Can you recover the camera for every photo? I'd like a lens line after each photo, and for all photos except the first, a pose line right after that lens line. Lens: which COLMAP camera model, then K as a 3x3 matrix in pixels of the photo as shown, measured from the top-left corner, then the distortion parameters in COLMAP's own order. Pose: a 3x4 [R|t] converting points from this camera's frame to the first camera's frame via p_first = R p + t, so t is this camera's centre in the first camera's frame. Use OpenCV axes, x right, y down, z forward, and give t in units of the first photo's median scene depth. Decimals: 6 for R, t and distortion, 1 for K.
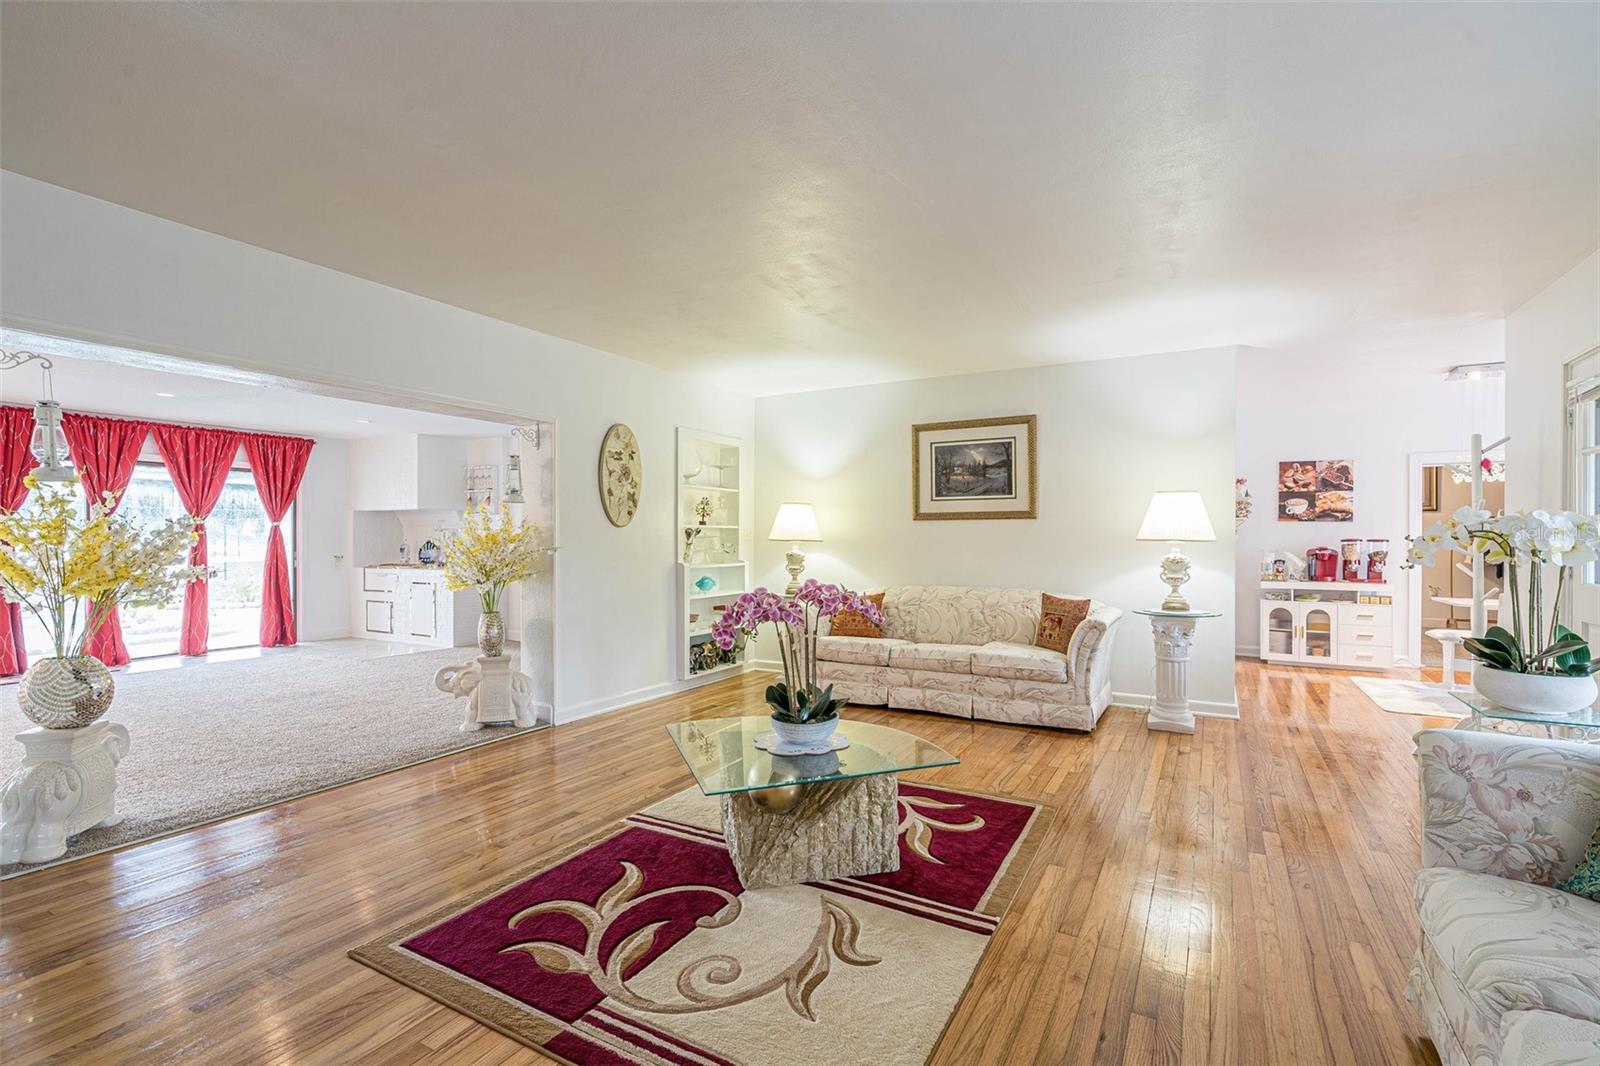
lens RADIAL K [[732.0, 0, 804.9], [0, 732.0, 539.6], [0, 0, 1]] dist [-0.004015, 0.003125]
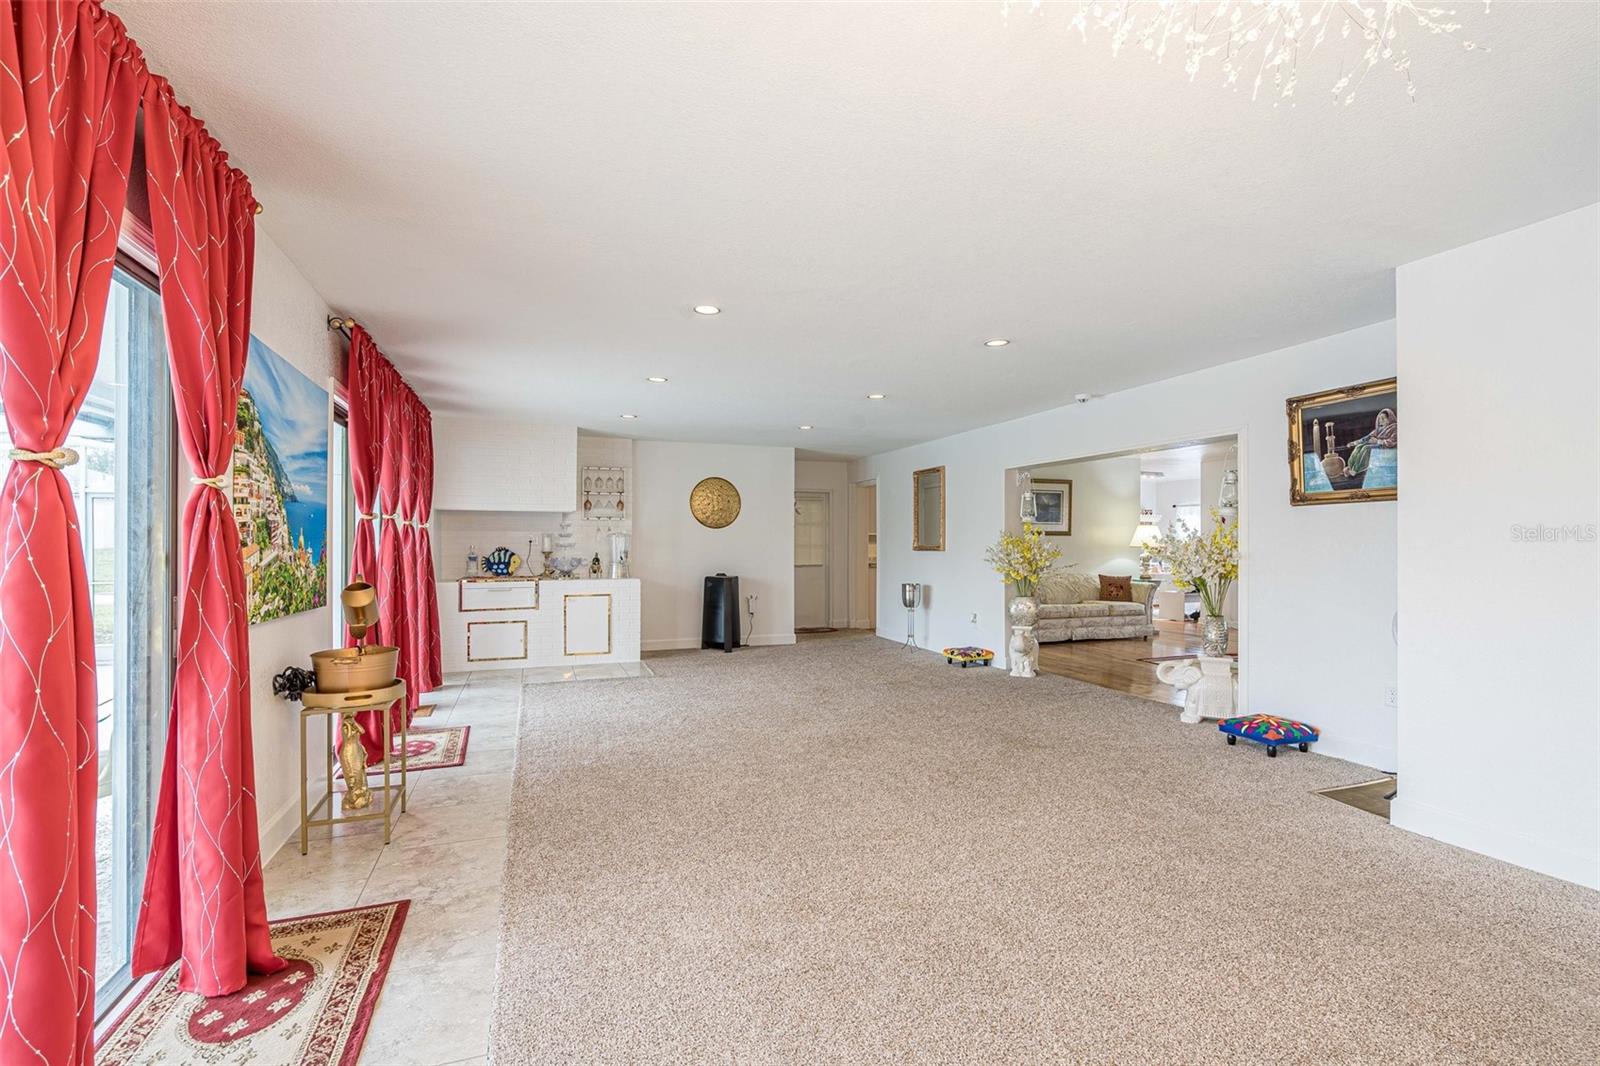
lens RADIAL K [[732.0, 0, 805.3], [0, 732.0, 544.0], [0, 0, 1]] dist [-0.004015, 0.003125]
pose [[0.645062, 0.004557, 0.764117, -1.648631], [0.002511, 0.999964, -0.008084, 0.006751], [-0.764126, 0.007133, 0.645027, 0.340707]]
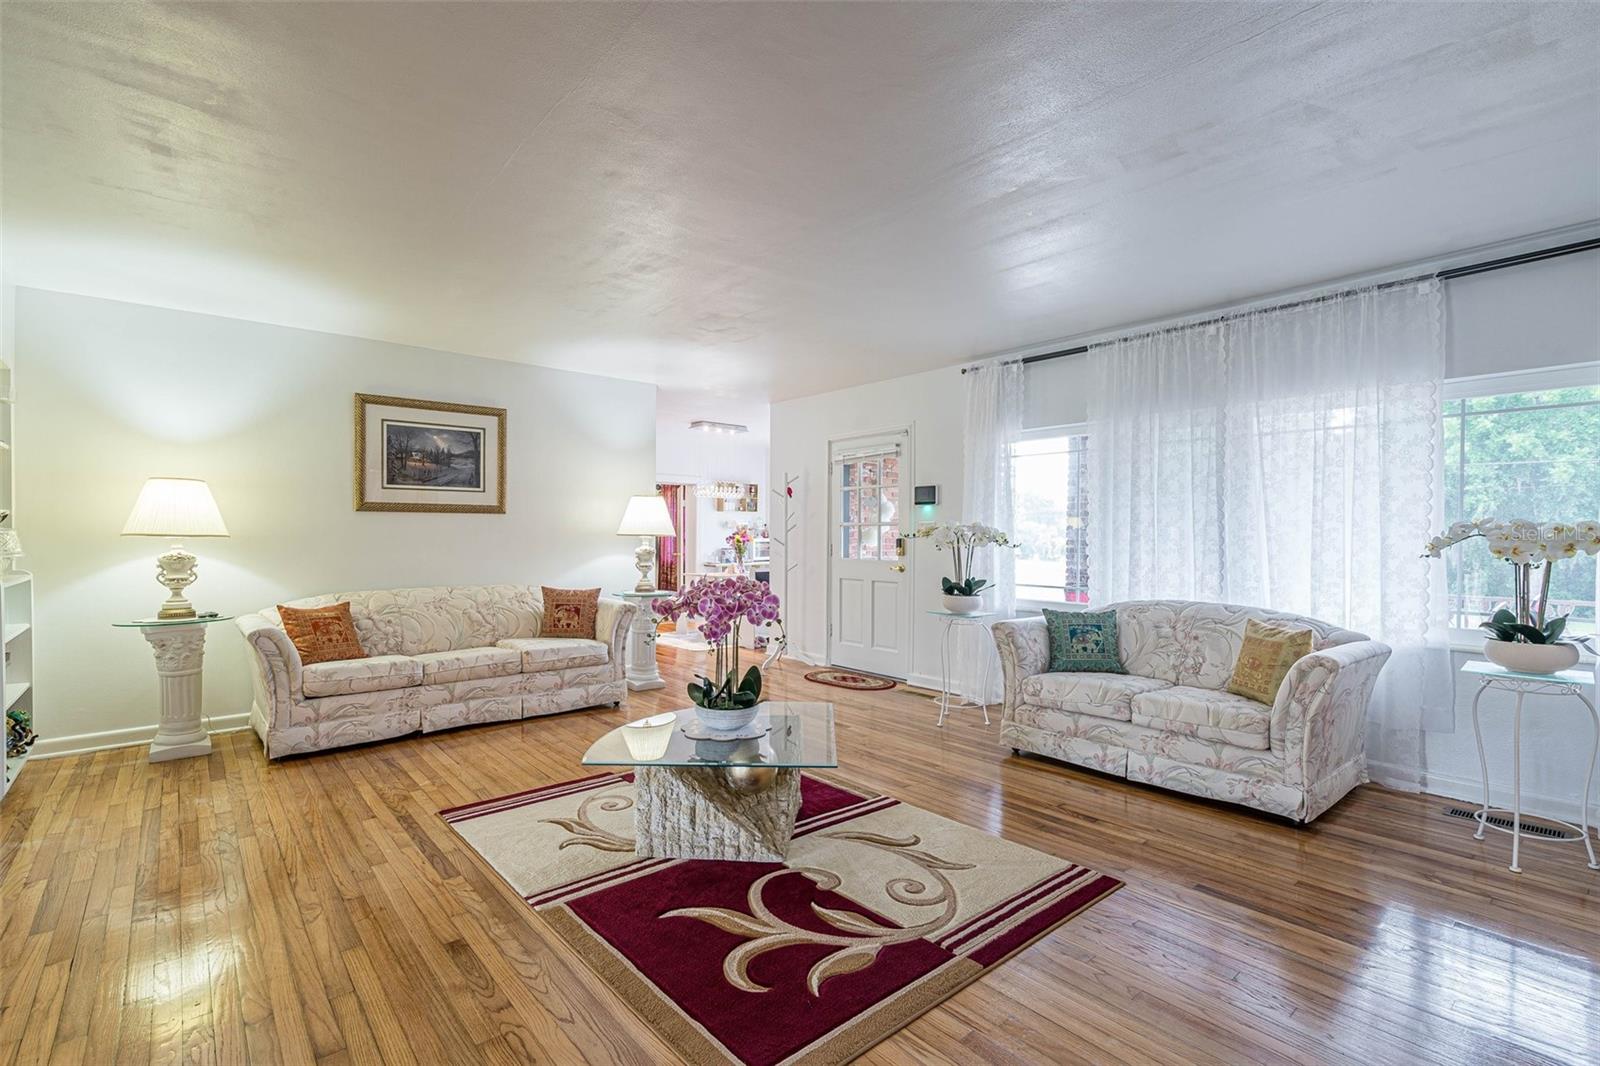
lens RADIAL K [[732.0, 0, 810.7], [0, 732.0, 545.7], [0, 0, 1]] dist [-0.004015, 0.003125]
pose [[0.337838, -0.014315, 0.941095, -0.517576], [-0.001116, 0.999878, 0.015609, -0.001068], [-0.941204, -0.006324, 0.337781, 0.291001]]
